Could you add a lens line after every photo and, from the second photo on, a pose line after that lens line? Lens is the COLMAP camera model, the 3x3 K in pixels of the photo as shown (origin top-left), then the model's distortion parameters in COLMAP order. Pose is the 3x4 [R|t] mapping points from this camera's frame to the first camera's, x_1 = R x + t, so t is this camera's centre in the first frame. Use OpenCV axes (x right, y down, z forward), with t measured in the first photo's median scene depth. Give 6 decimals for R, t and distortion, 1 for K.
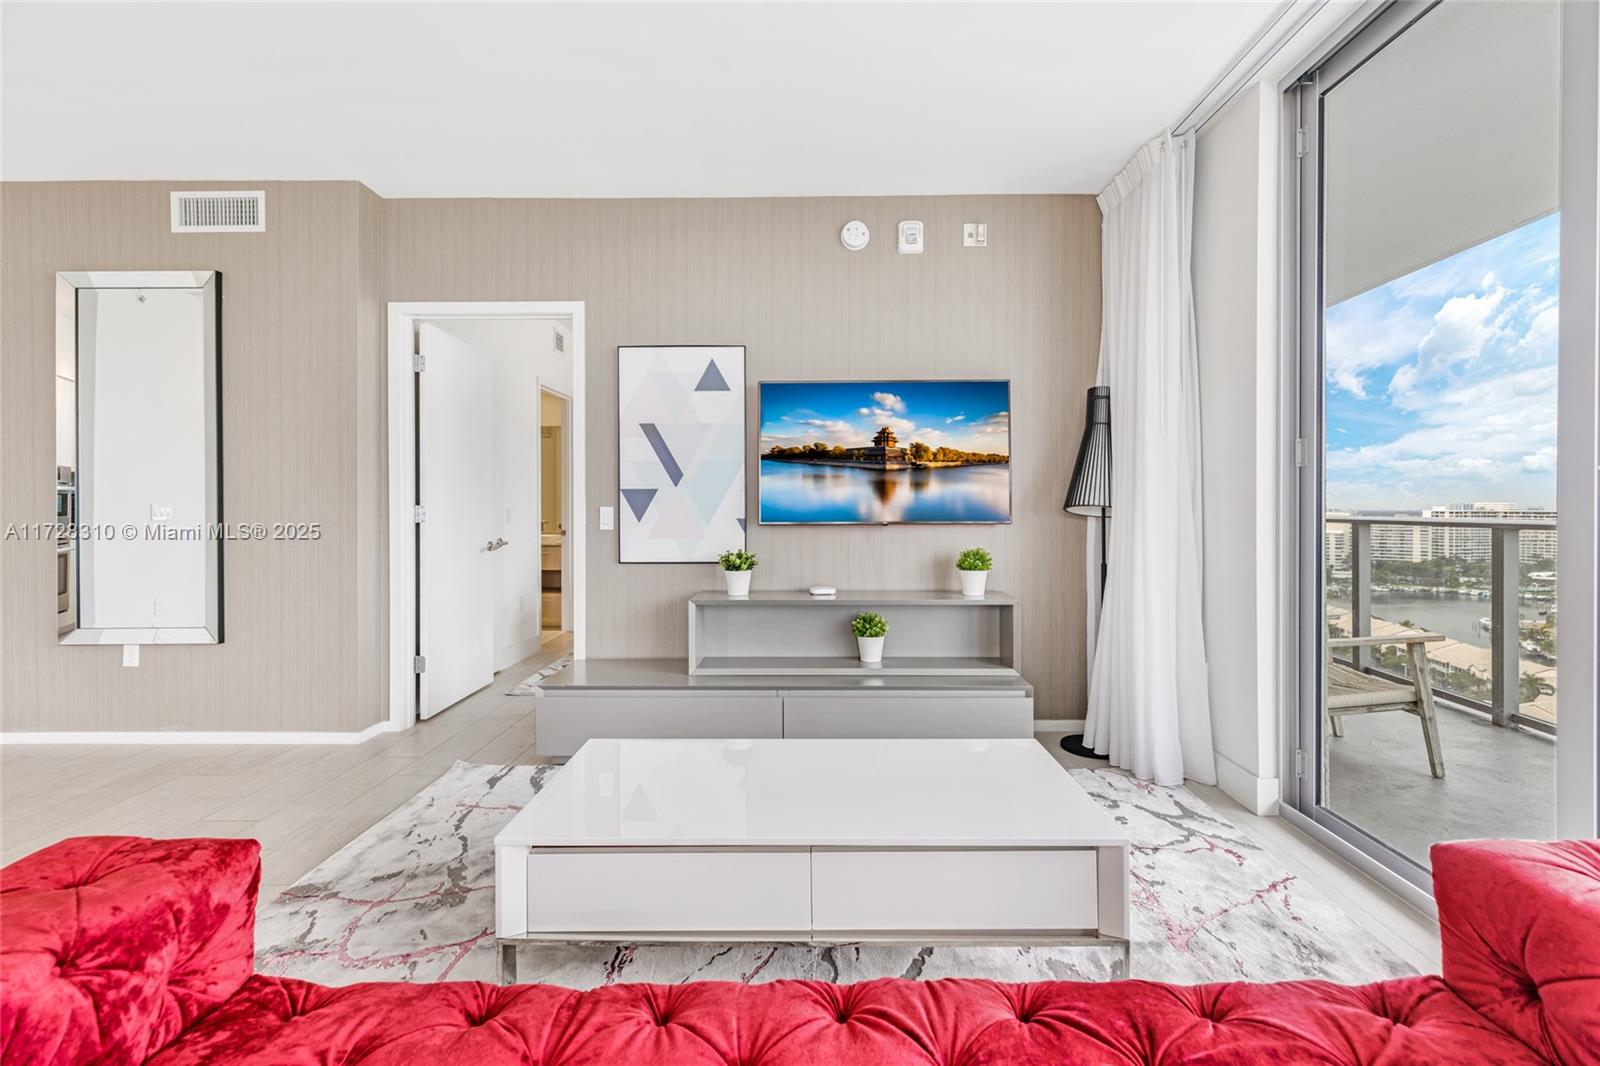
lens RADIAL K [[752.6, 0, 802.1], [0, 752.6, 507.2], [0, 0, 1]] dist [0.009144, -0.000058]
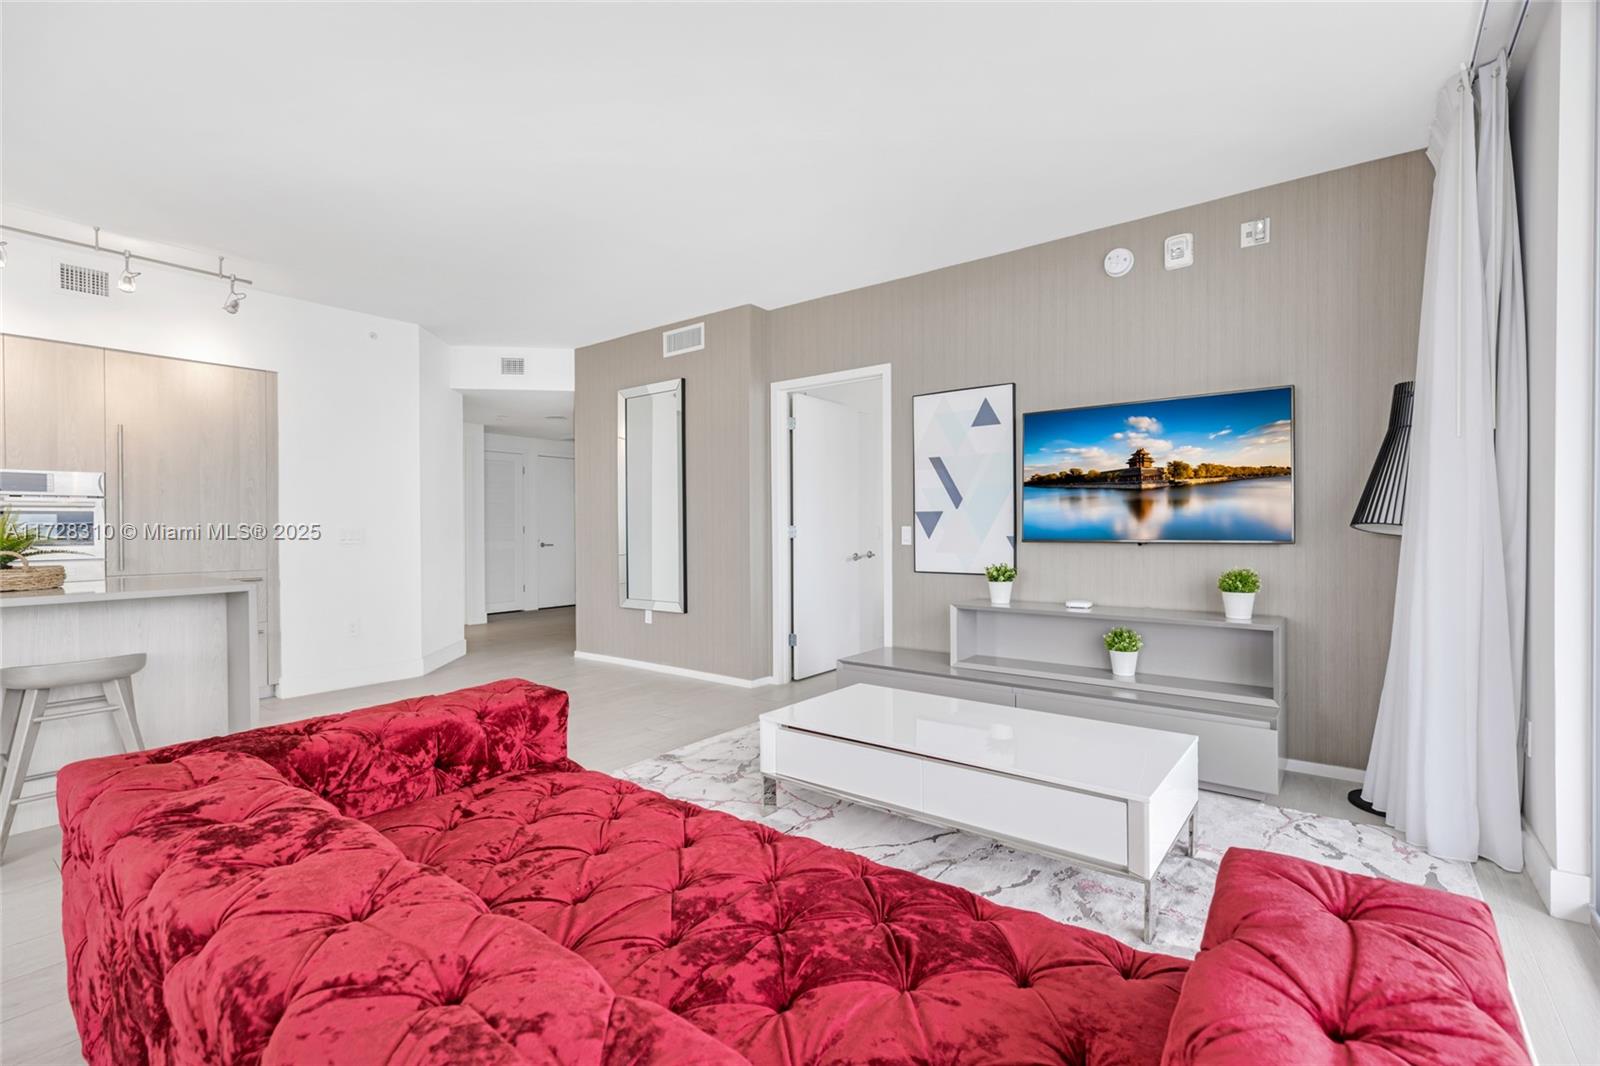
lens RADIAL K [[717.6, 0, 800.0], [0, 717.6, 533.0], [0, 0, 1]] dist [0.002805, 0.000169]
pose [[0.797314, 0.002873, -0.603557, 0.328641], [0.002854, 0.999960, 0.008531, 0.000159], [0.603557, -0.008525, 0.797274, -0.051345]]
